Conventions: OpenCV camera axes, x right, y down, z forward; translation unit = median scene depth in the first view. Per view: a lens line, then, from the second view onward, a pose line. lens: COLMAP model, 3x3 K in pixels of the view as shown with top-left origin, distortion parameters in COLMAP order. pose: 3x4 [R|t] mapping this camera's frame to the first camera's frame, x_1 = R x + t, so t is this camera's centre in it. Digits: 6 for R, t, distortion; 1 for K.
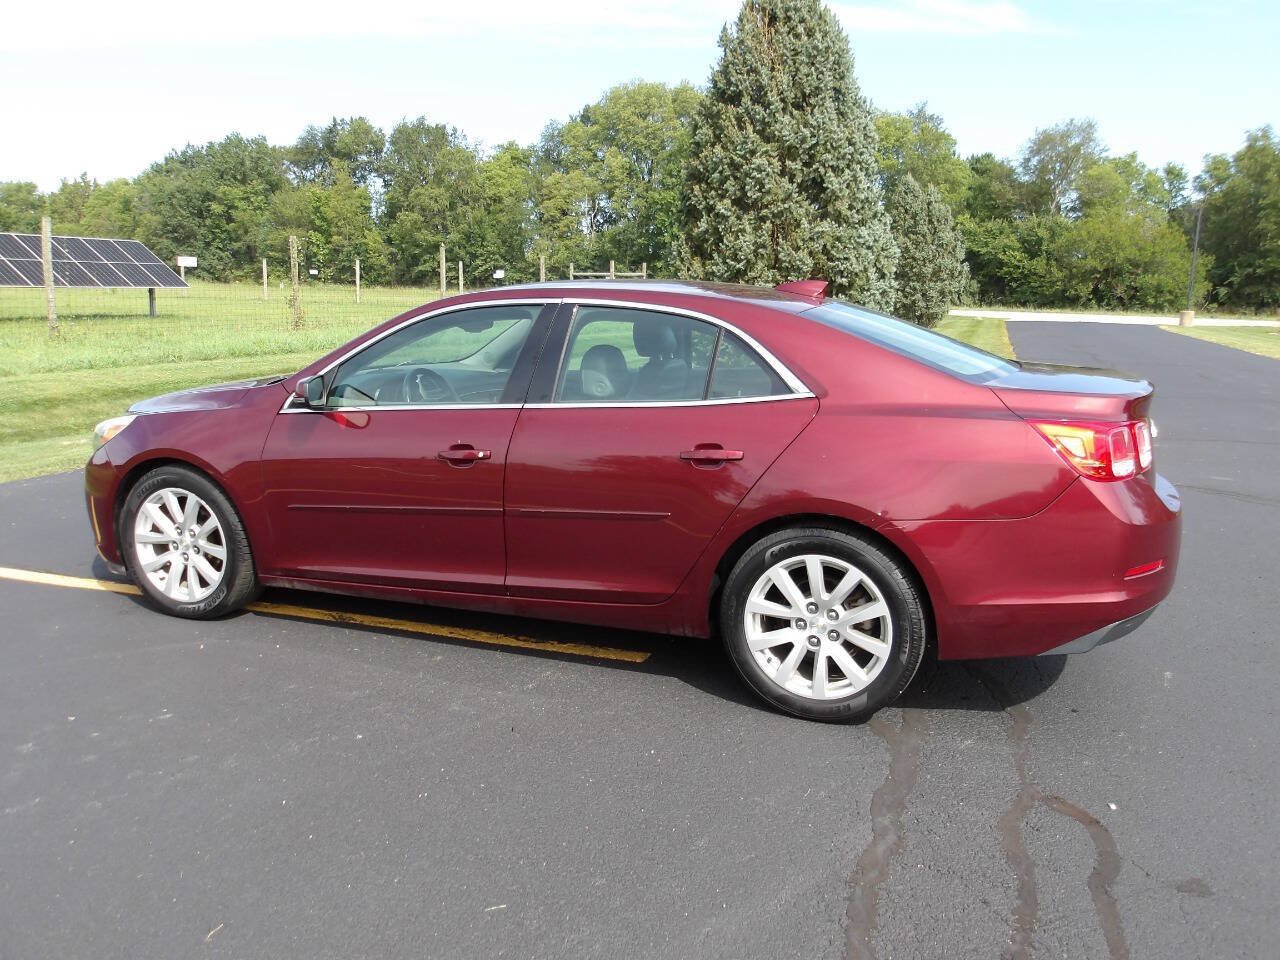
lens RADIAL K [[1070.8, 0, 634.9], [0, 1070.8, 467.6], [0, 0, 1]] dist [0.002305, -0.004812]
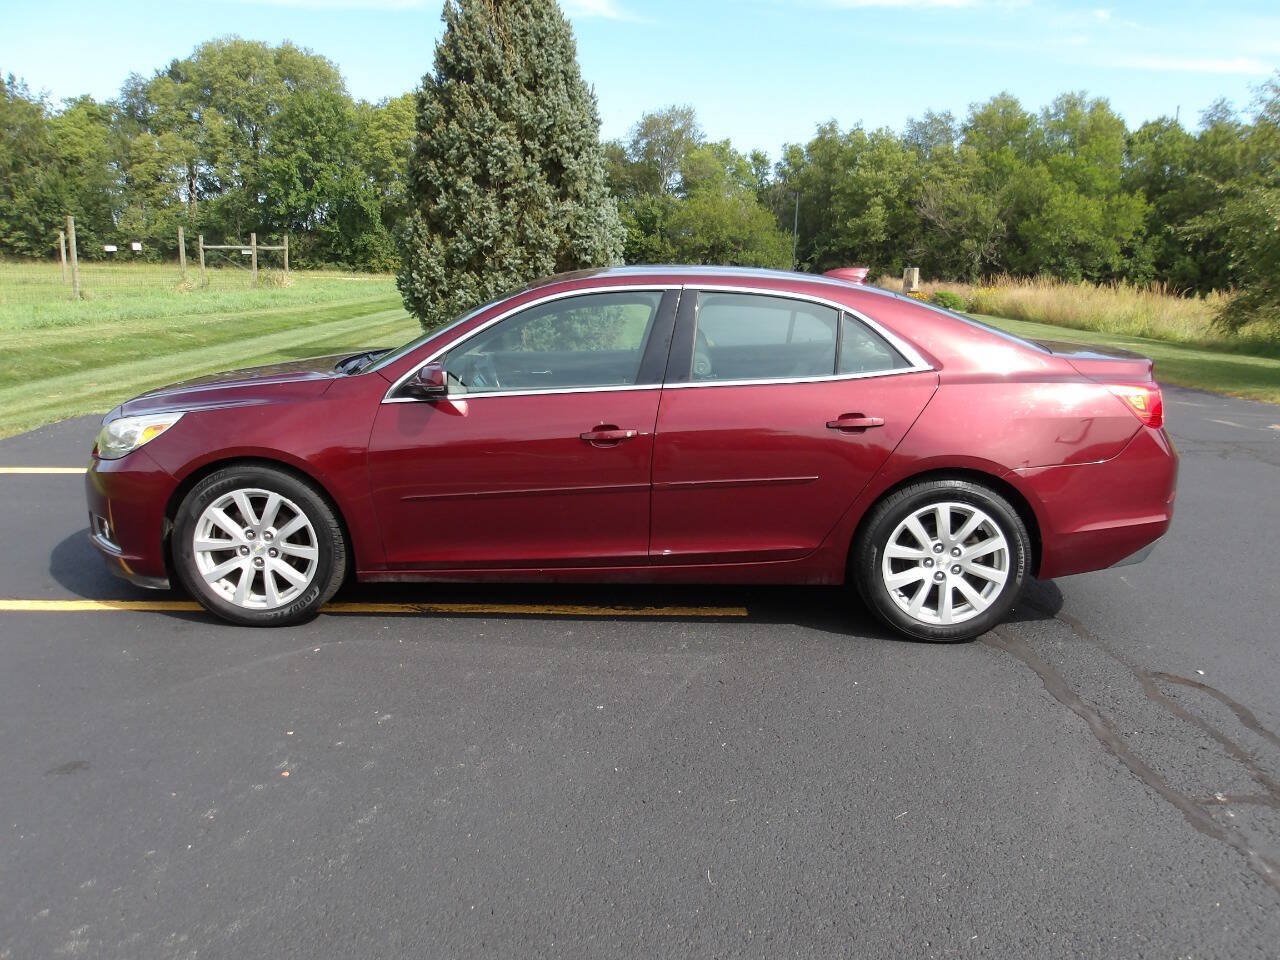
lens RADIAL K [[1068.2, 0, 639.9], [0, 1068.2, 470.8], [0, 0, 1]] dist [0.005131, 0.007622]
pose [[0.934852, -0.064838, 0.349067, -0.130632], [0.055422, 0.997781, 0.036907, -0.003718], [-0.350685, -0.015156, 0.936371, 0.003098]]
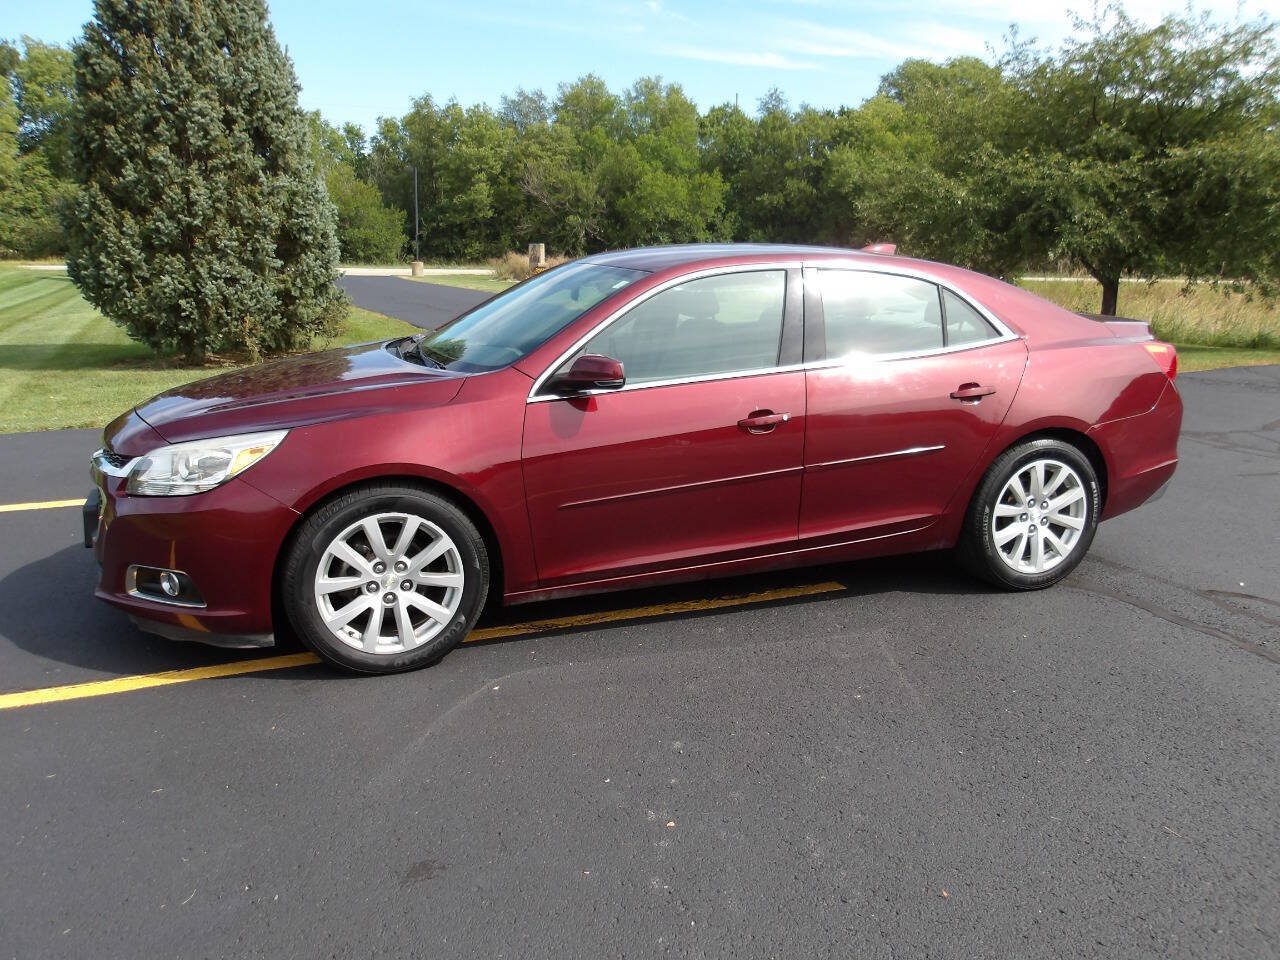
lens RADIAL K [[1068.2, 0, 639.9], [0, 1068.2, 470.8], [0, 0, 1]] dist [0.005131, 0.007622]
pose [[0.739515, -0.149222, 0.656391, -0.240493], [0.119485, 0.988734, 0.090160, -0.018396], [-0.662450, 0.011754, 0.749014, 0.084611]]
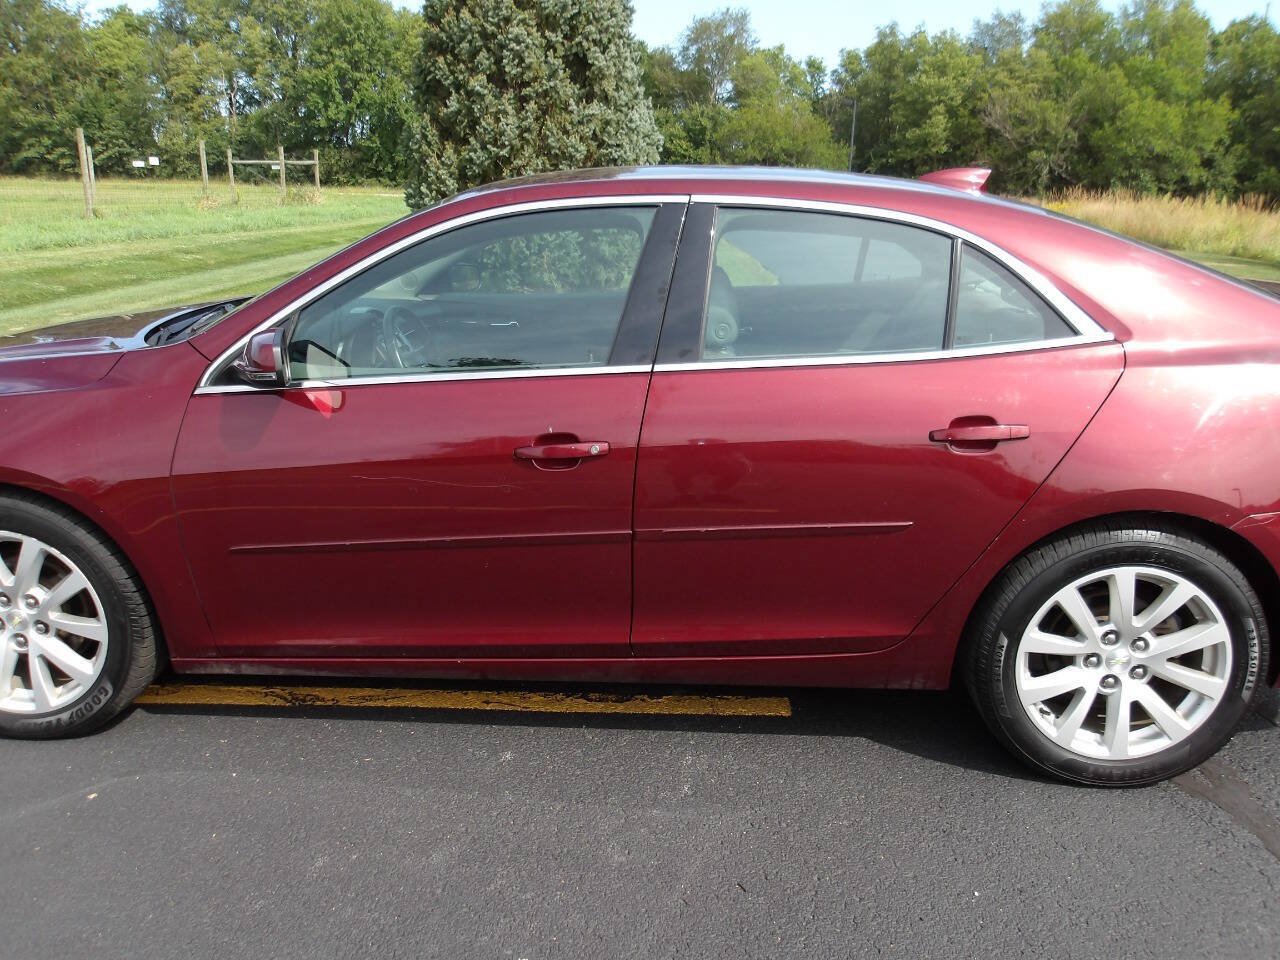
lens RADIAL K [[1068.2, 0, 639.9], [0, 1068.2, 470.8], [0, 0, 1]] dist [0.005131, 0.007622]
pose [[0.950078, -0.083505, 0.300632, -0.080287], [0.052607, 0.992599, 0.109455, -0.017524], [-0.307547, -0.088175, 0.947439, 0.102739]]
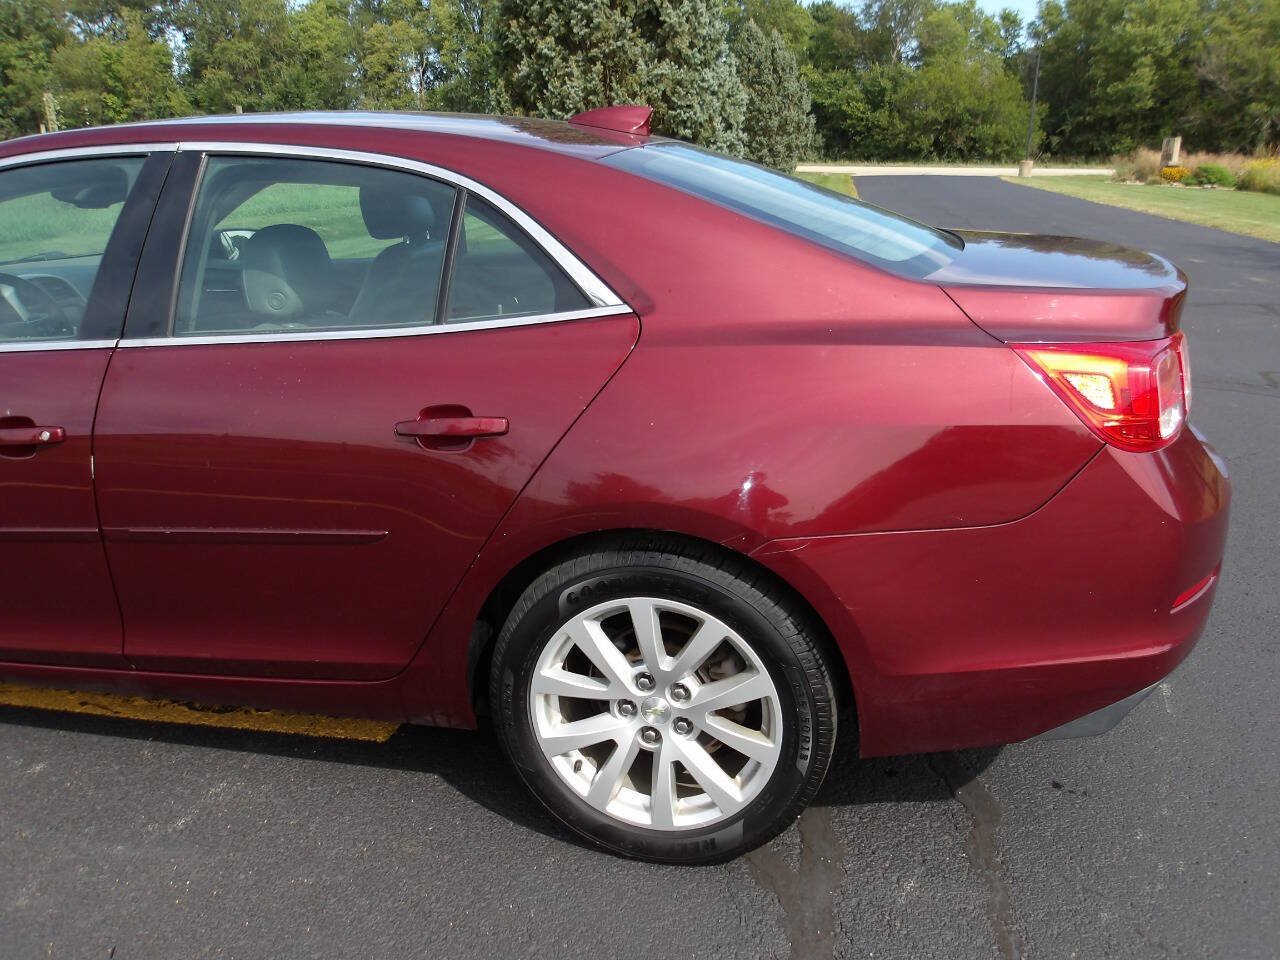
lens RADIAL K [[1069.6, 0, 643.8], [0, 1069.6, 473.9], [0, 0, 1]] dist [-0.000797, 0.008746]
pose [[0.988677, -0.063642, 0.135894, 0.022323], [0.045680, 0.990272, 0.131430, -0.013357], [-0.142937, -0.123734, 0.981967, 0.106420]]
